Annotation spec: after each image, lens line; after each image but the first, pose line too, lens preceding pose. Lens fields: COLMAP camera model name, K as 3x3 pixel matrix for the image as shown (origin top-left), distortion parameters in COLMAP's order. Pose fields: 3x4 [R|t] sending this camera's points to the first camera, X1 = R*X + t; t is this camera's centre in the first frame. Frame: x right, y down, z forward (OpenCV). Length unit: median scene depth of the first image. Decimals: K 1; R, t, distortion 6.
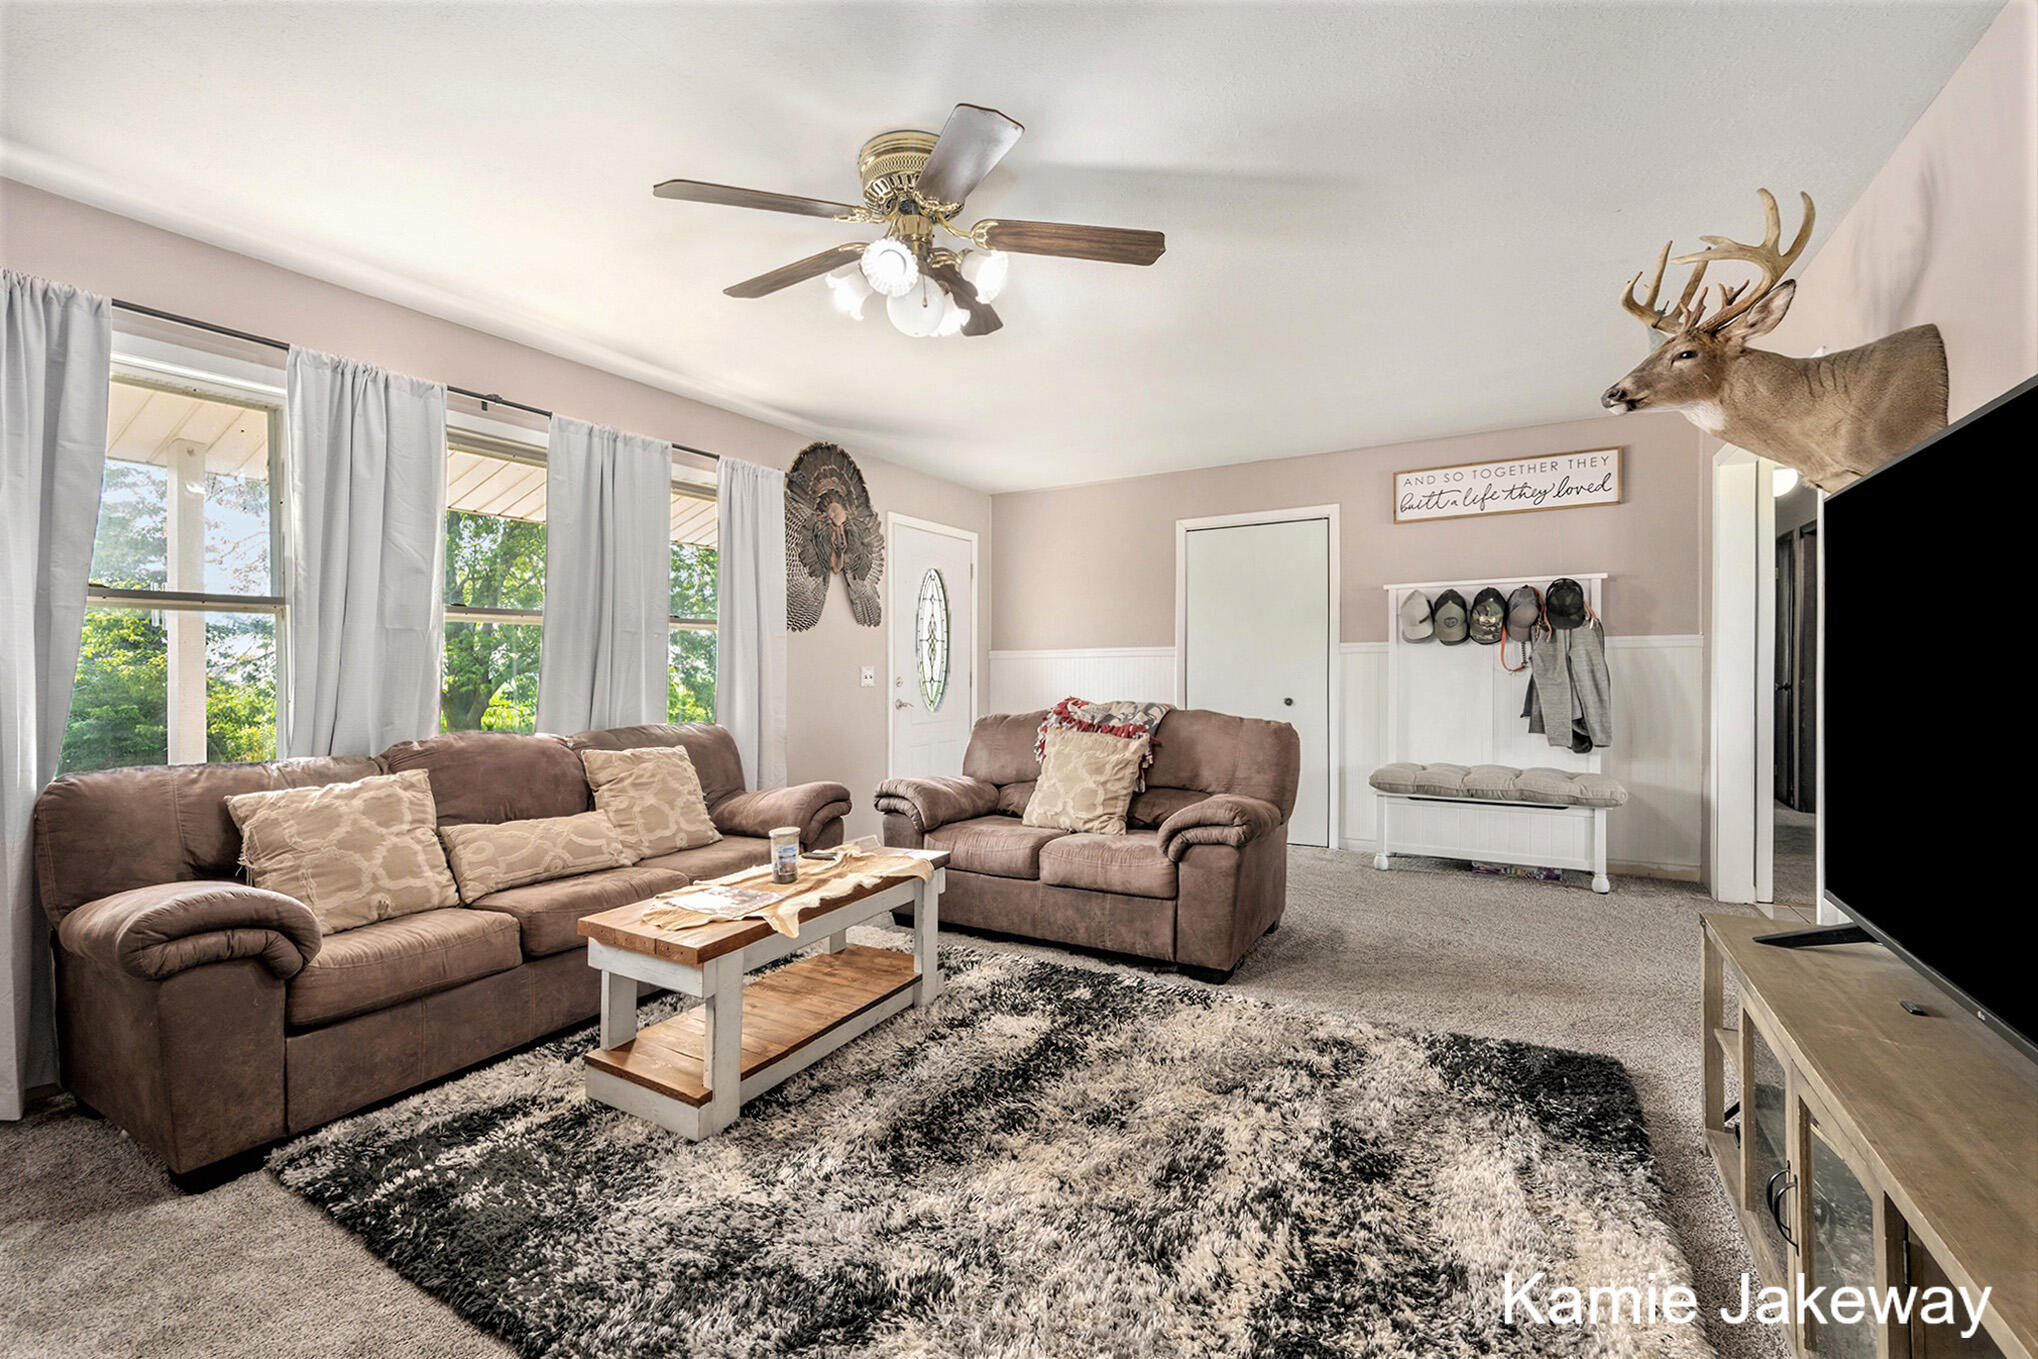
lens RADIAL K [[848.9, 0, 1026.7], [0, 848.9, 678.5], [0, 0, 1]] dist [-0.011064, -0.000223]
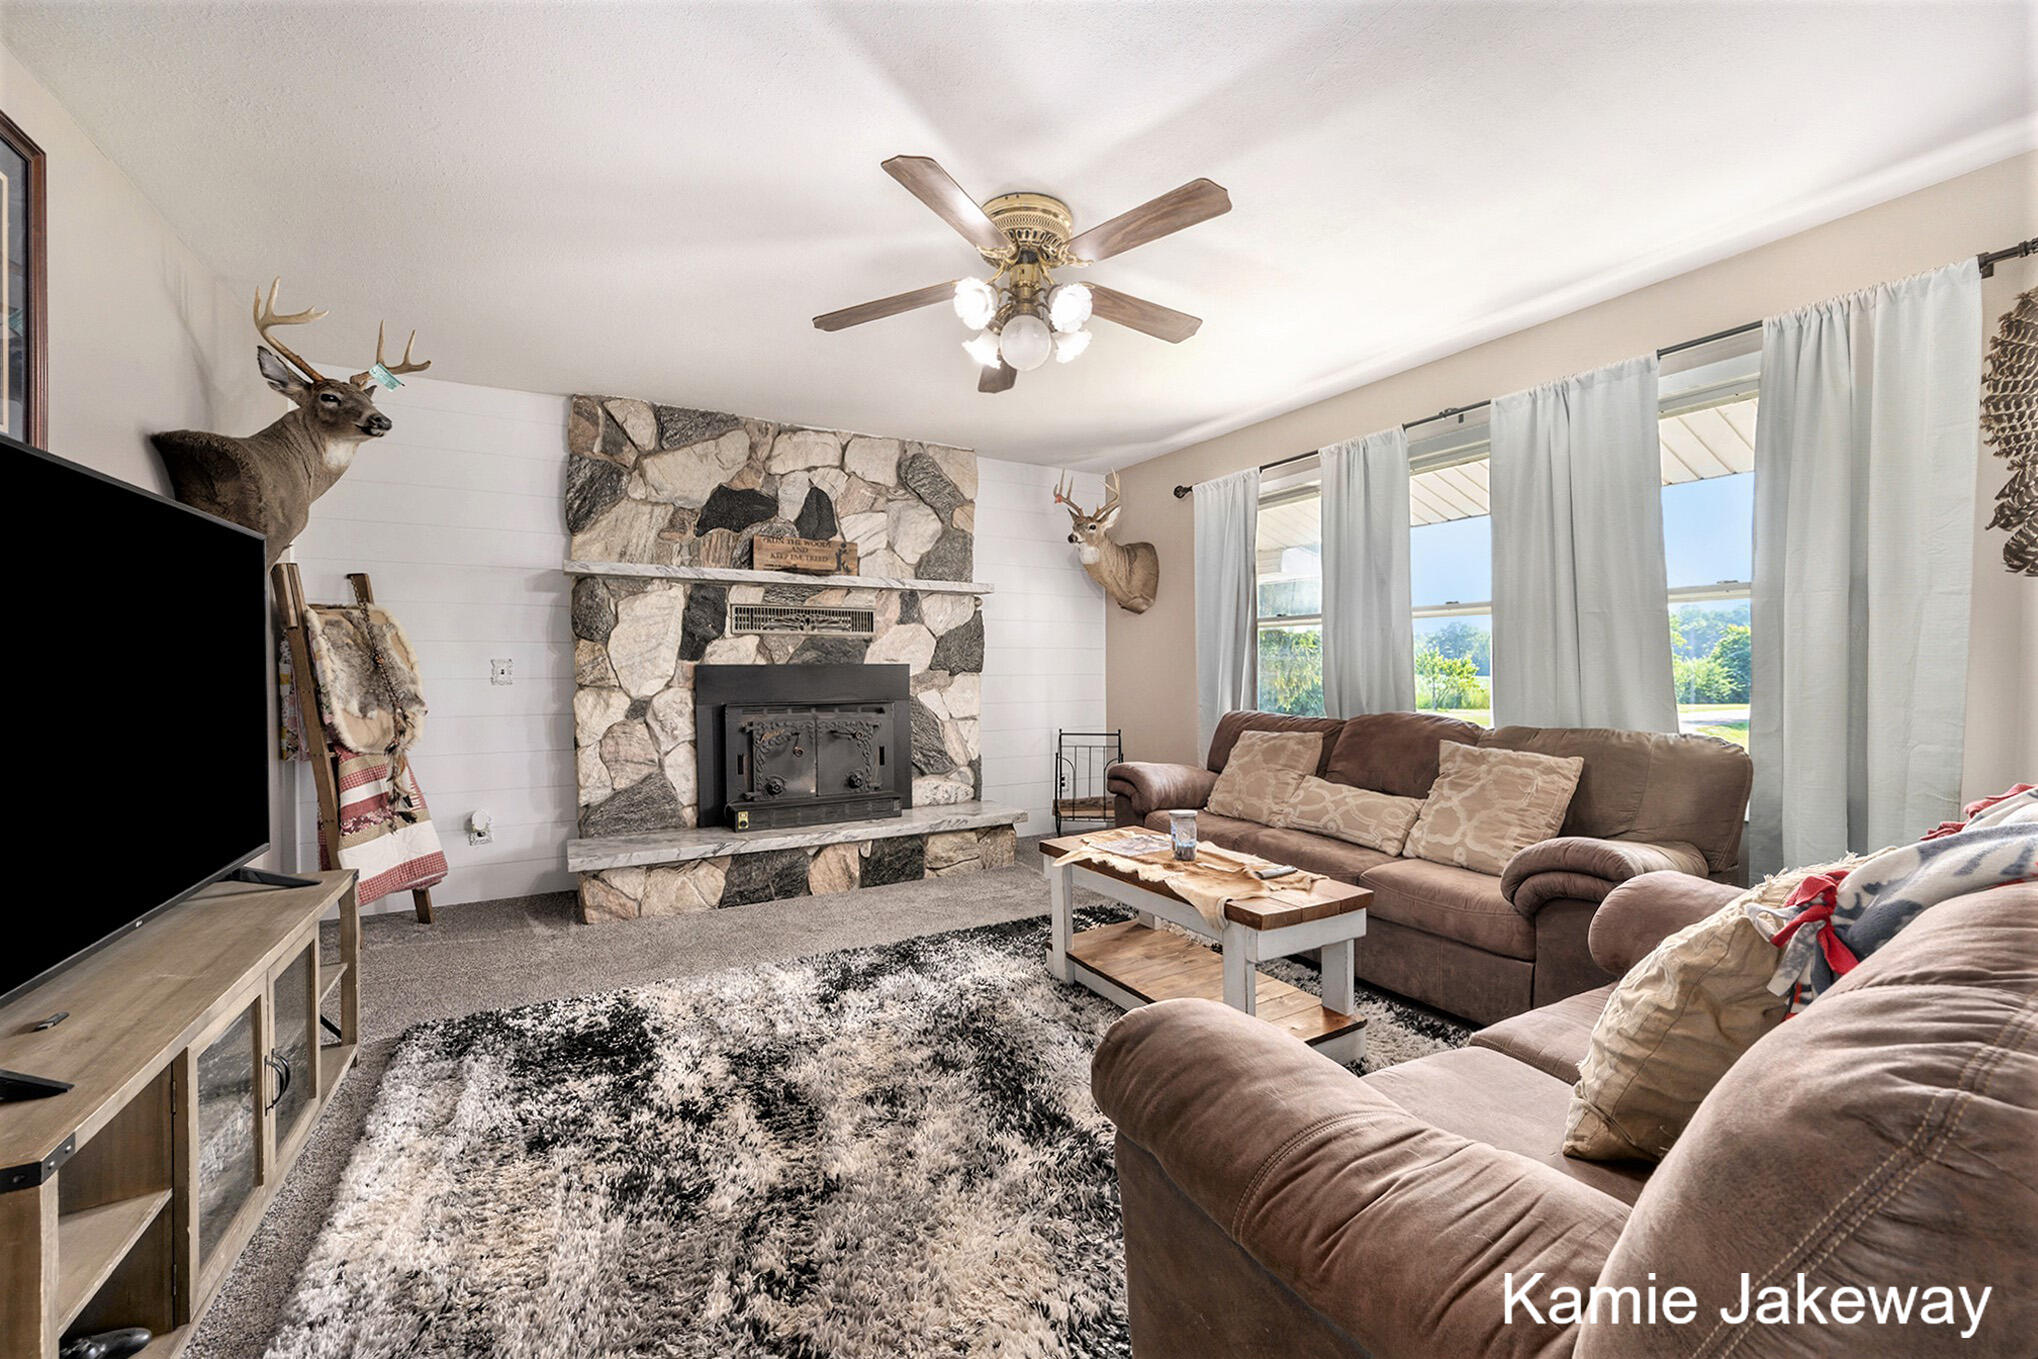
lens RADIAL K [[808.2, 0, 1019.0], [0, 808.2, 679.5], [0, 0, 1]] dist [-0.000178, -0.000021]
pose [[-0.518469, 0.020076, -0.854861, 0.667669], [-0.003558, 0.999665, 0.025635, -0.015764], [0.855089, 0.016333, -0.518223, 1.291893]]
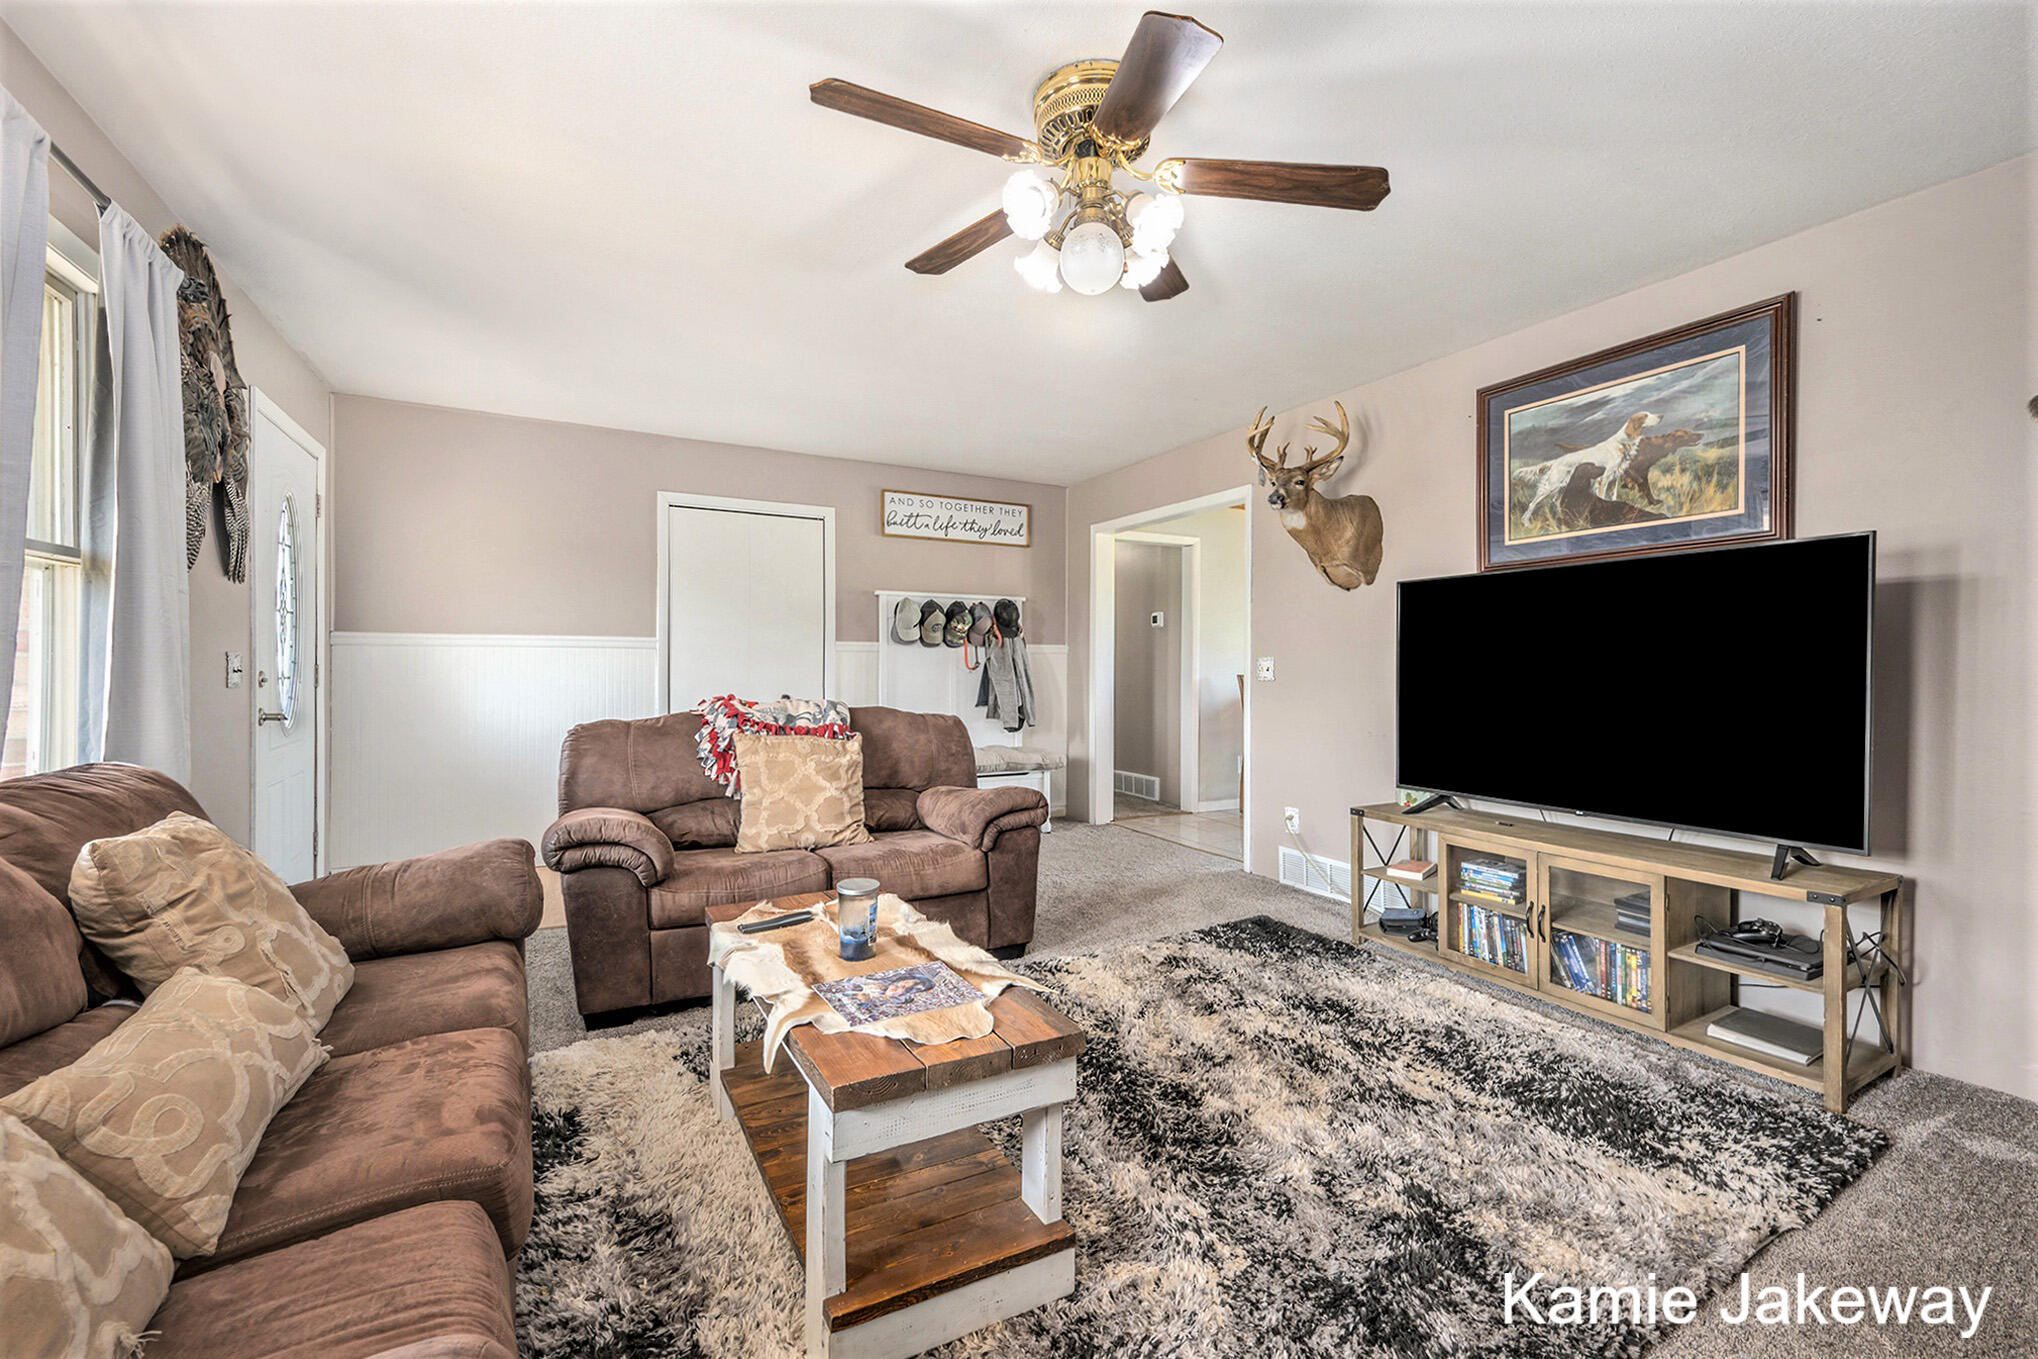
lens RADIAL K [[848.9, 0, 1026.7], [0, 848.9, 678.5], [0, 0, 1]] dist [-0.011064, -0.000223]
pose [[0.517888, 0.000291, 0.855448, -0.796577], [-0.004820, 0.999985, 0.002579, 0.001933], [-0.855435, -0.005459, 0.517882, 0.493758]]
